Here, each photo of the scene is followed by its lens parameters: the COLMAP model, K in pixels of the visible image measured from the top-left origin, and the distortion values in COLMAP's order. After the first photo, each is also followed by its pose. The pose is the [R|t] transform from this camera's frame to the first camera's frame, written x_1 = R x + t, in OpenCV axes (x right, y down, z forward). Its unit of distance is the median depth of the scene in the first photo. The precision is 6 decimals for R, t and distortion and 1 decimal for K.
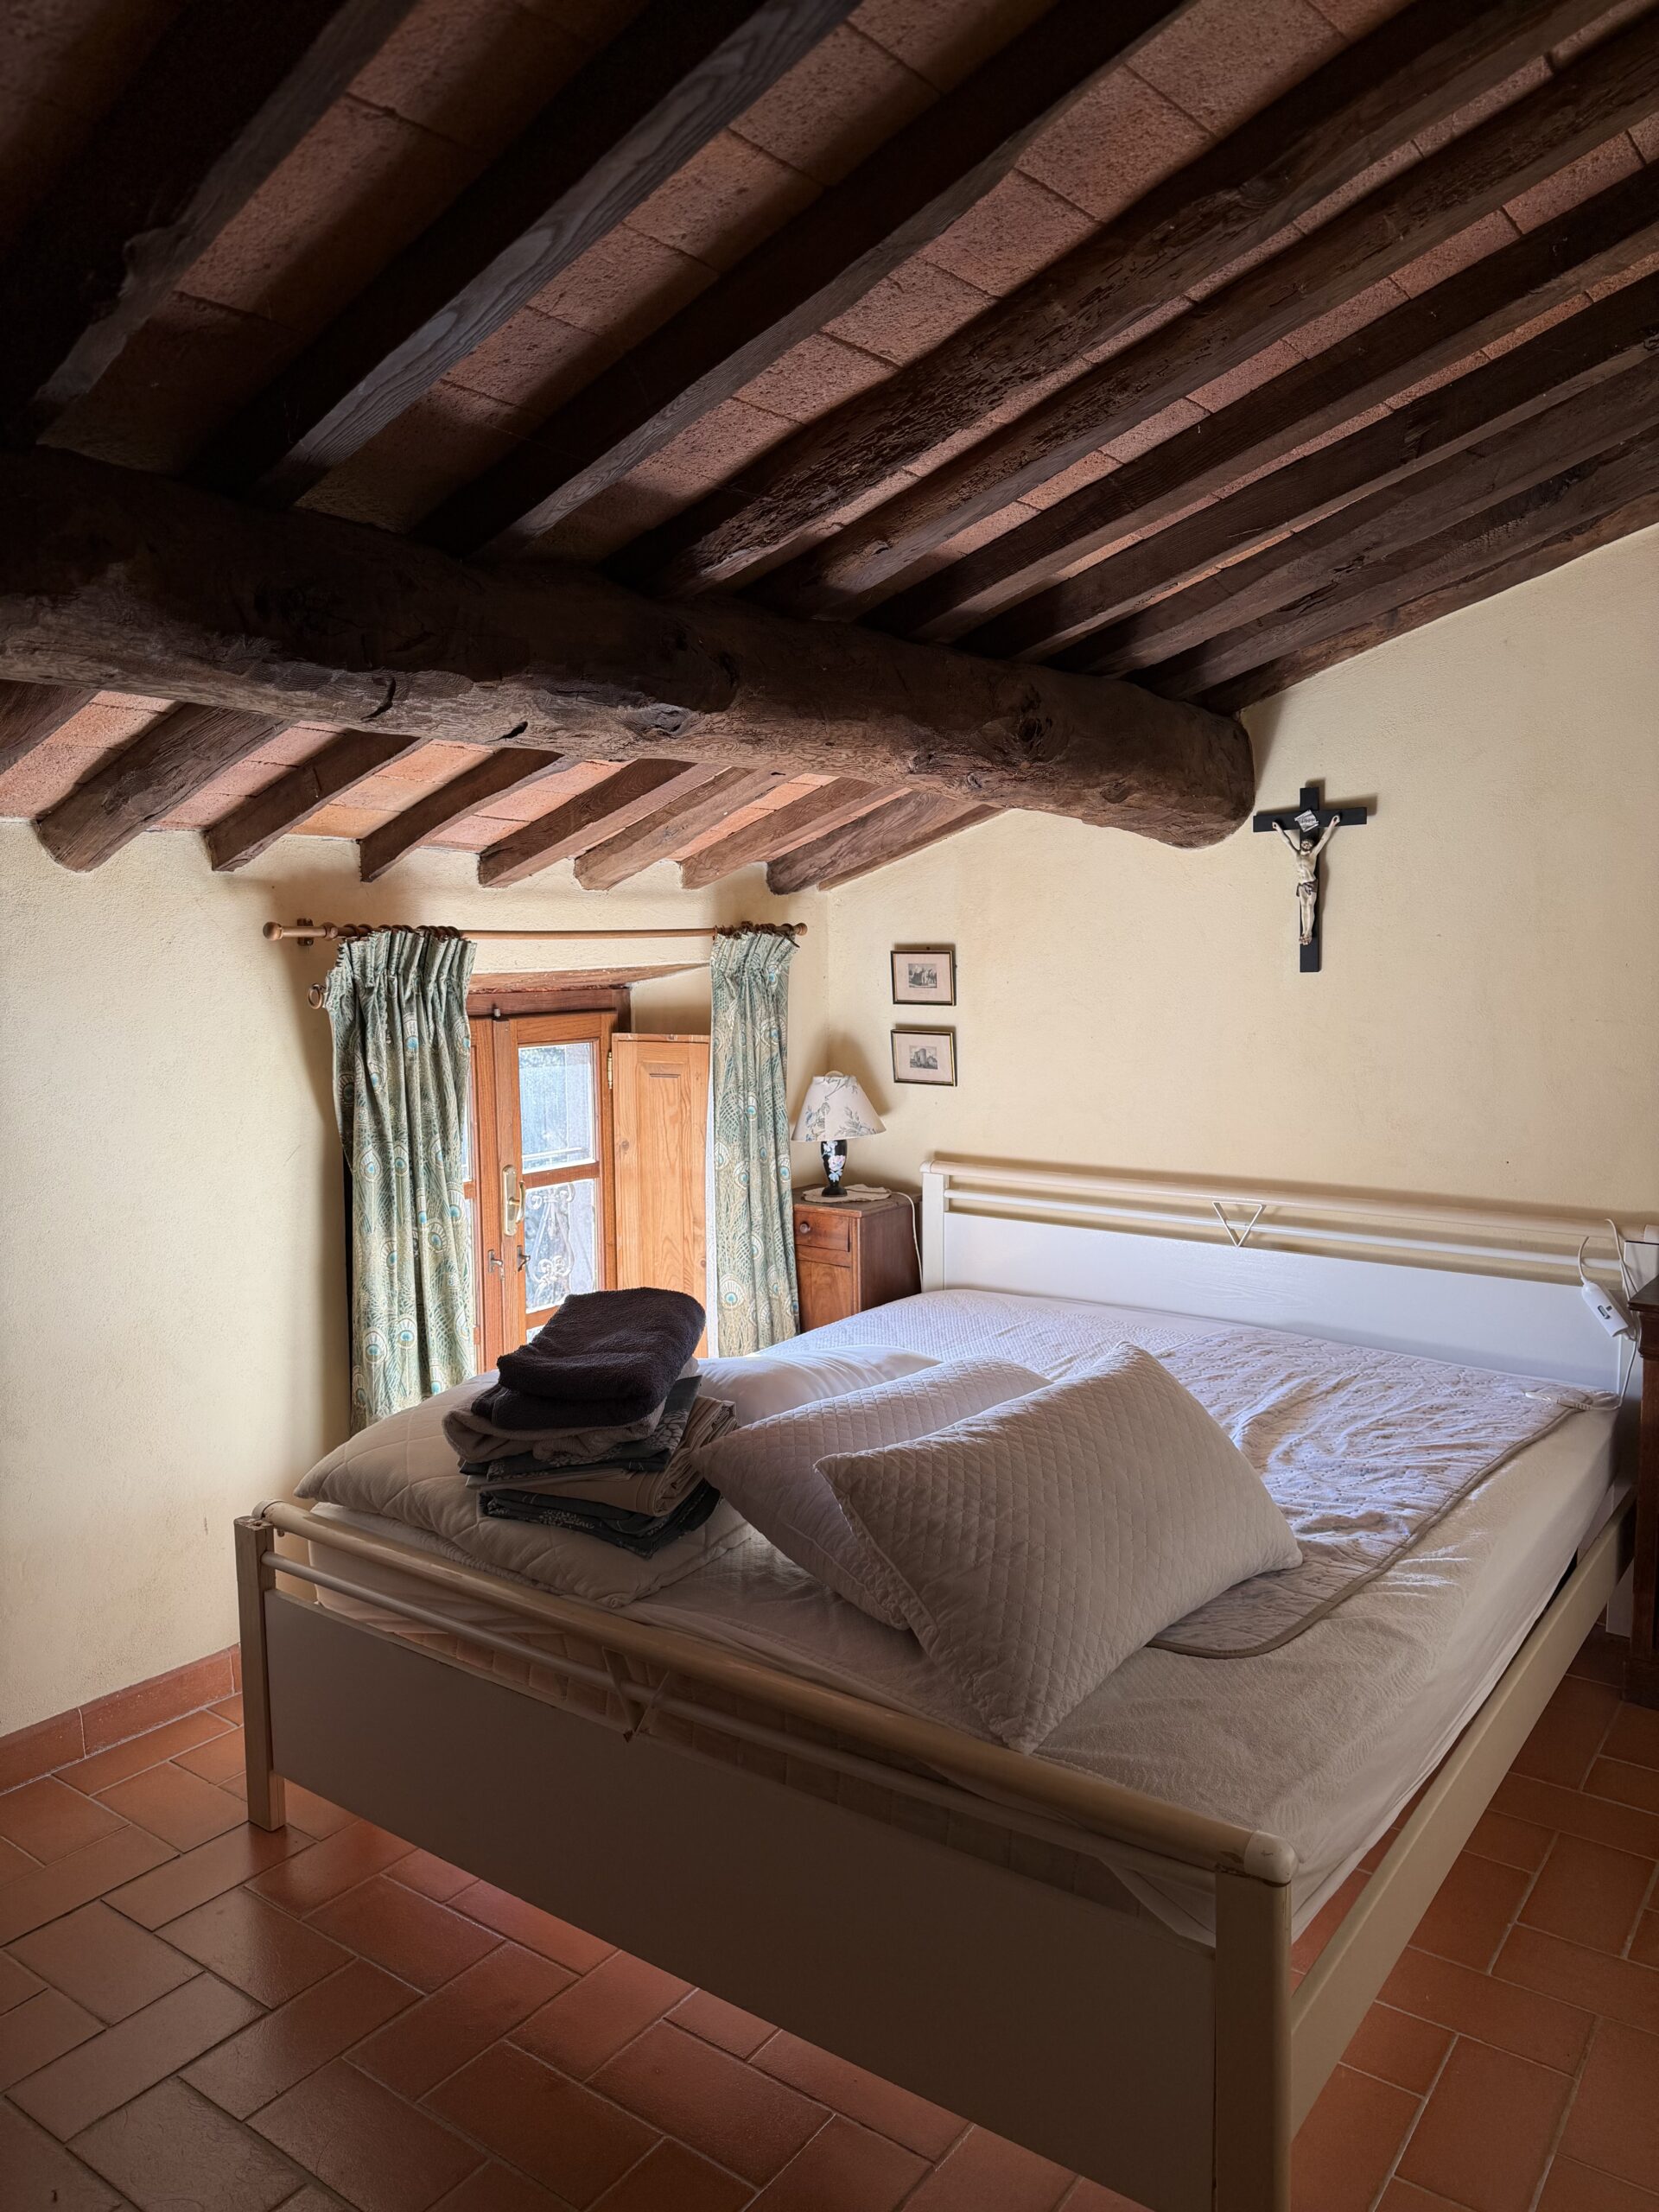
lens RADIAL K [[1565.4, 0, 829.5], [0, 1565.4, 1106.0], [0, 0, 1]] dist [0.111948, -0.165860]
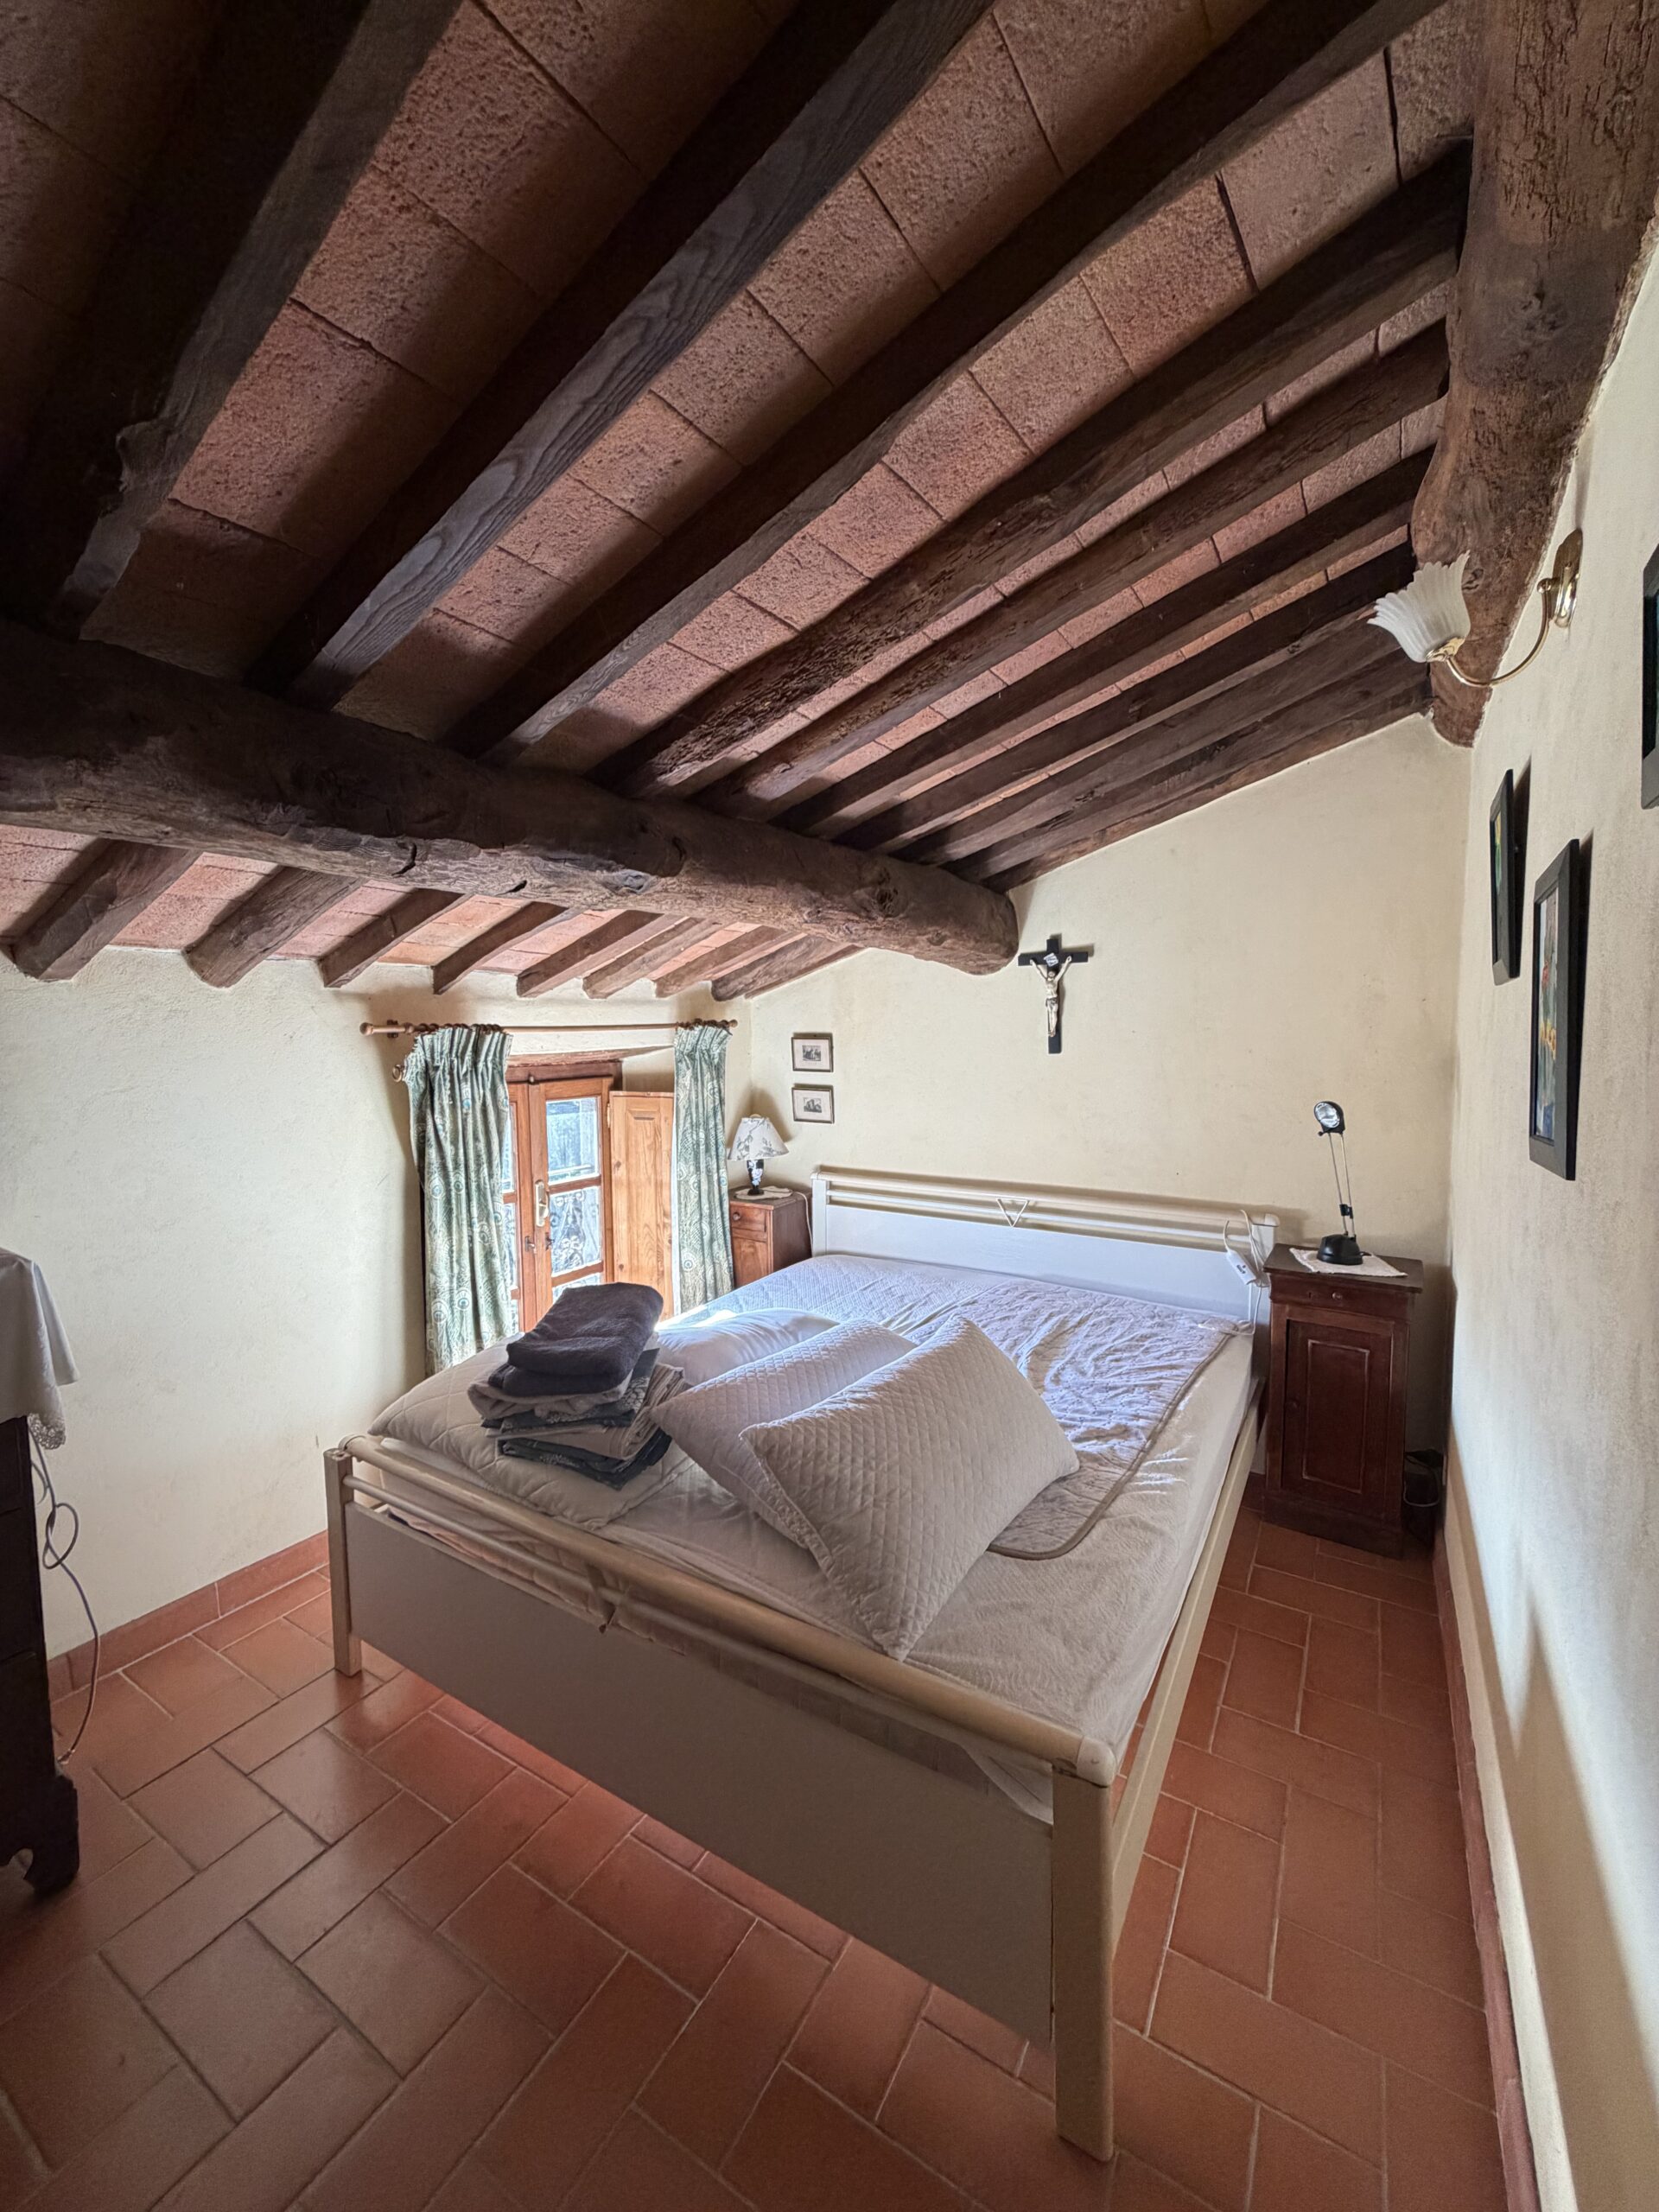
lens RADIAL K [[884.8, 0, 830.1], [0, 884.8, 1095.4], [0, 0, 1]] dist [0.000471, -0.000161]
pose [[0.996286, -0.004025, 0.086012, 0.002812], [0.006142, 0.999684, -0.024370, -0.034155], [-0.085886, 0.024808, 0.995996, 0.203109]]
